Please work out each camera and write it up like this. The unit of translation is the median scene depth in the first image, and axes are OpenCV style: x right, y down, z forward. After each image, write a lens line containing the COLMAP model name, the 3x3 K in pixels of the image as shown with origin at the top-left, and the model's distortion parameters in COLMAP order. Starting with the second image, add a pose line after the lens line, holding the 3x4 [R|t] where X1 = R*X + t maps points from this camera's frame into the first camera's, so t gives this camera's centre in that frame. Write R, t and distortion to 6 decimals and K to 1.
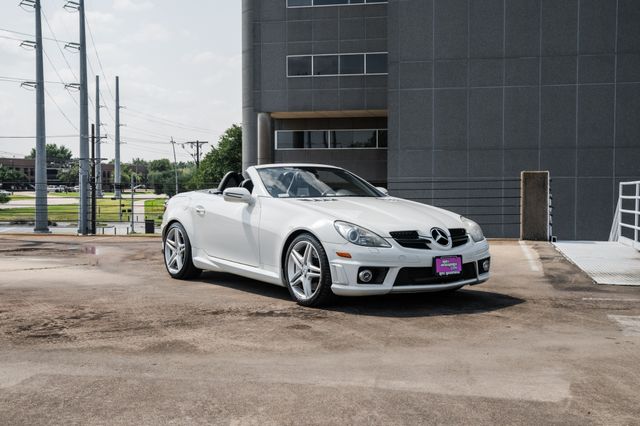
lens RADIAL K [[847.2, 0, 323.3], [0, 847.2, 216.7], [0, 0, 1]] dist [0.043379, 0.000000]
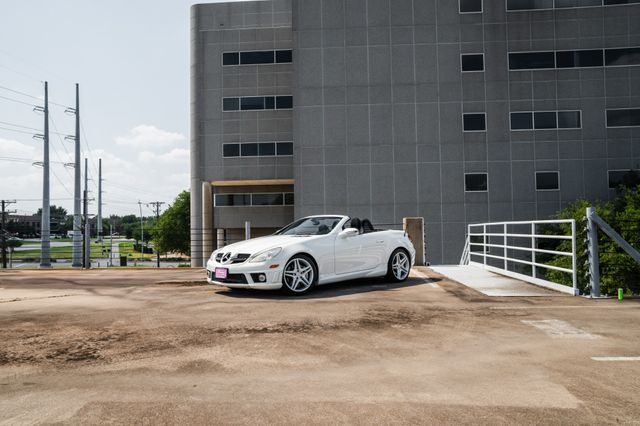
lens RADIAL K [[558.6, 0, 317.1], [0, 558.6, 212.2], [0, 0, 1]] dist [-0.049441, 0.048787]
pose [[0.990262, -0.009204, 0.138912, -0.072352], [0.018980, 0.997421, -0.069220, 0.000123], [-0.137917, 0.071182, 0.987883, 0.127424]]
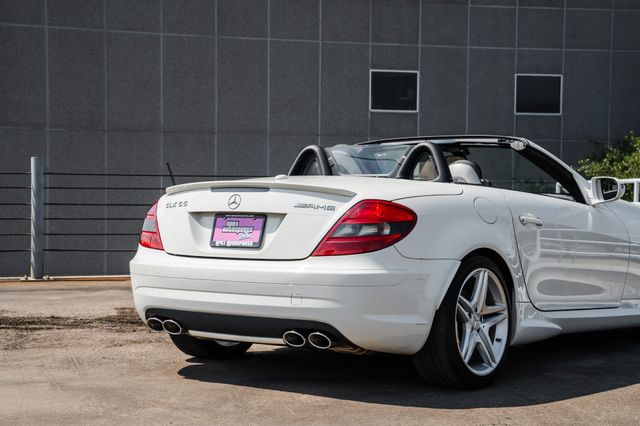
lens RADIAL K [[1175.2, 0, 304.9], [0, 1175.2, 225.1], [0, 0, 1]] dist [0.350421, 0.000000]
pose [[0.888861, -0.000753, 0.458177, -0.372879], [0.004532, 0.999964, -0.007148, -0.003234], [-0.458155, 0.008430, 0.888832, 0.522647]]
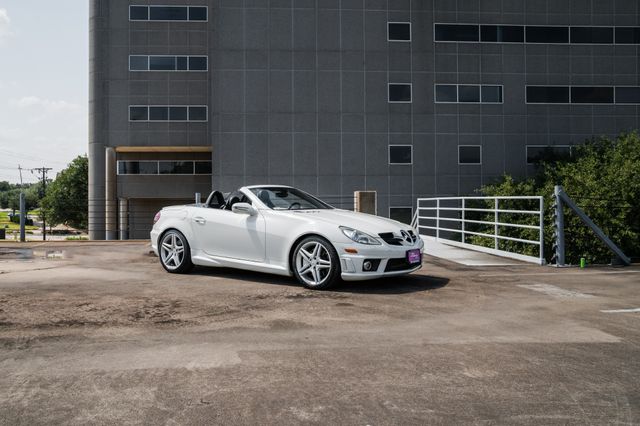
lens RADIAL K [[604.9, 0, 299.8], [0, 604.9, 198.0], [0, 0, 1]] dist [-0.057550, 0.000000]
pose [[0.958819, -0.001749, 0.284013, -0.245162], [0.013736, 0.999096, -0.040220, -0.001950], [-0.283686, 0.042465, 0.957976, 0.056884]]
